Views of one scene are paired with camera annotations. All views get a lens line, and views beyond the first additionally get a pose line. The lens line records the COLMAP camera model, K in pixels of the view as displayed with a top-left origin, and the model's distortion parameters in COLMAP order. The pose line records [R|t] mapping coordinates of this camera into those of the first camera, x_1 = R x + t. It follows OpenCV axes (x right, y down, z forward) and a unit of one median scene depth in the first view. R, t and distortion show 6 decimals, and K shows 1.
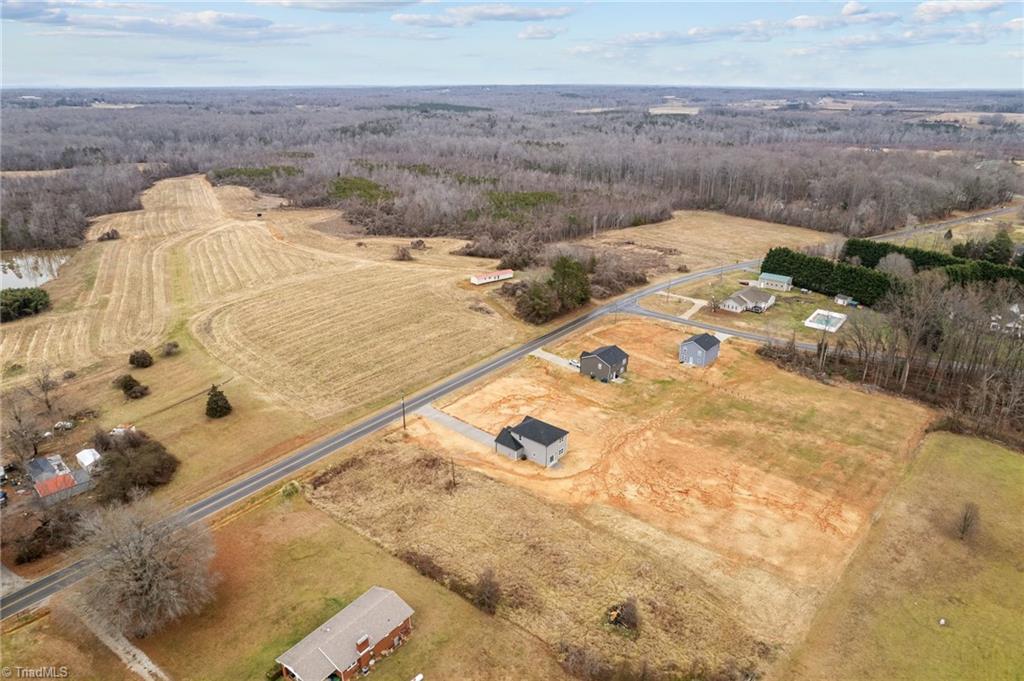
lens RADIAL K [[656.3, 0, 514.0], [0, 656.3, 343.0], [0, 0, 1]] dist [-0.068667, 0.056528]
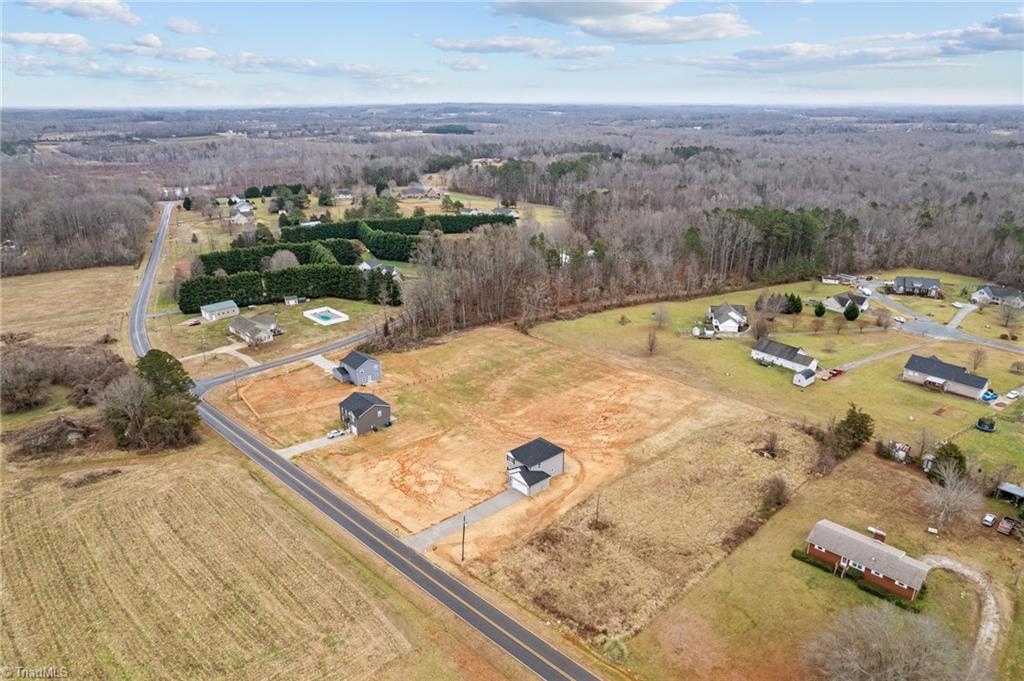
lens RADIAL K [[656.3, 0, 514.0], [0, 656.3, 343.0], [0, 0, 1]] dist [-0.068667, 0.056528]
pose [[0.139141, -0.350346, 0.926228, -0.696594], [0.372962, 0.884994, 0.278722, -0.251774], [-0.917355, 0.306666, 0.253804, 0.617678]]
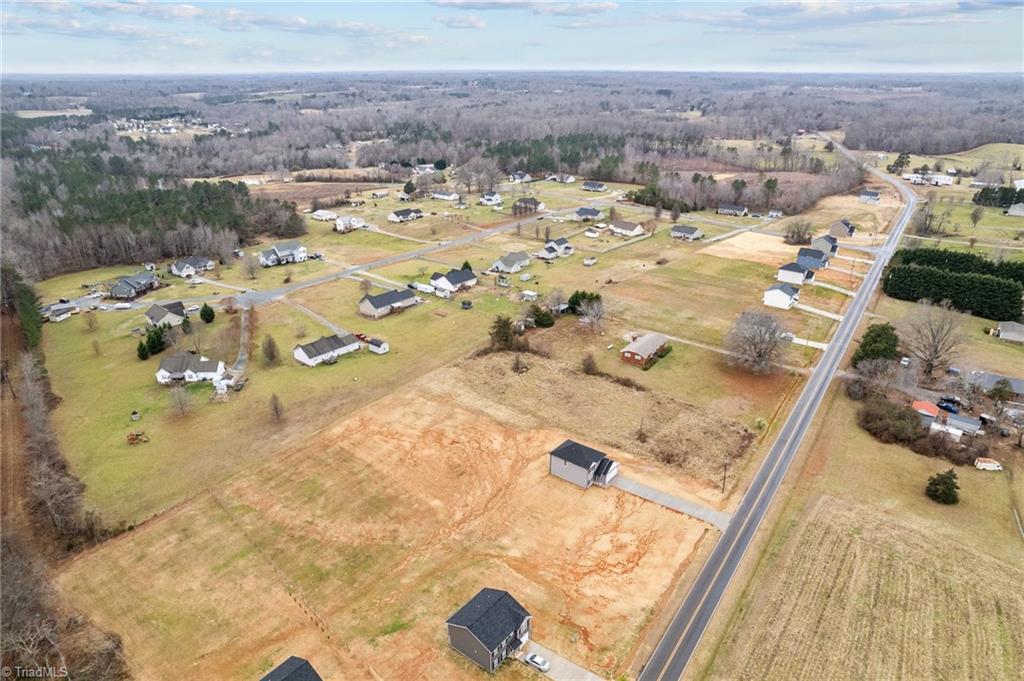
lens RADIAL K [[656.3, 0, 514.0], [0, 656.3, 343.0], [0, 0, 1]] dist [-0.068667, 0.056528]
pose [[-0.999367, 0.012501, -0.033312, 0.145981], [-0.014681, 0.707959, 0.706101, -0.611939], [0.032411, 0.706143, -0.707327, 1.361755]]
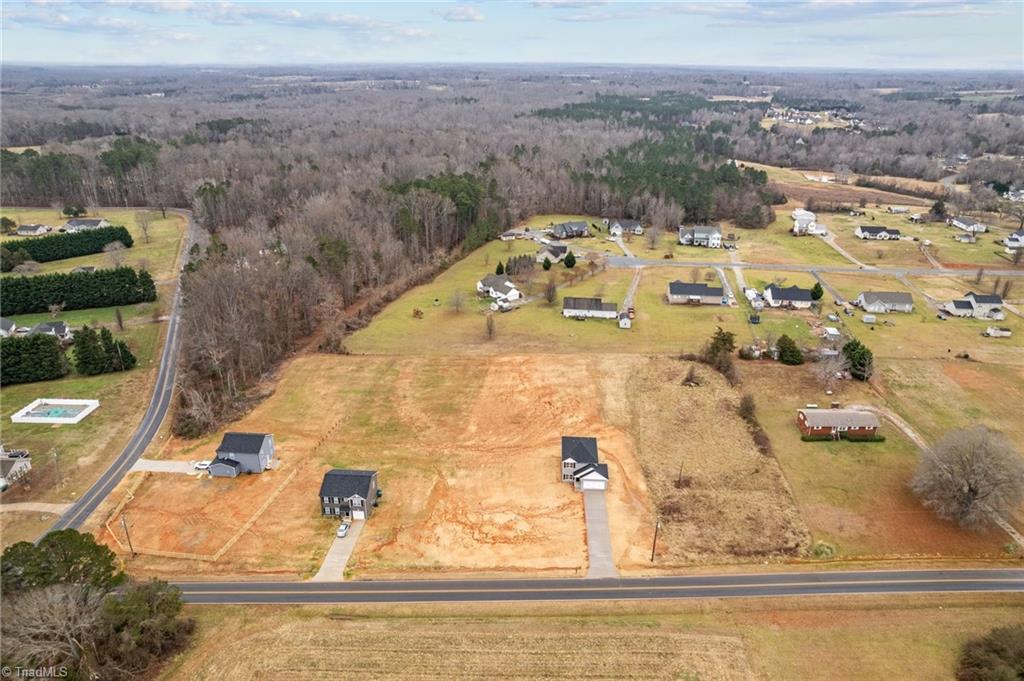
lens RADIAL K [[676.3, 0, 517.3], [0, 676.3, 340.1], [0, 0, 1]] dist [-0.071301, 0.064399]
pose [[-0.598778, -0.317869, 0.735136, -0.525703], [0.289542, 0.769879, 0.568728, -0.526218], [-0.746746, 0.553395, -0.368950, 1.156705]]
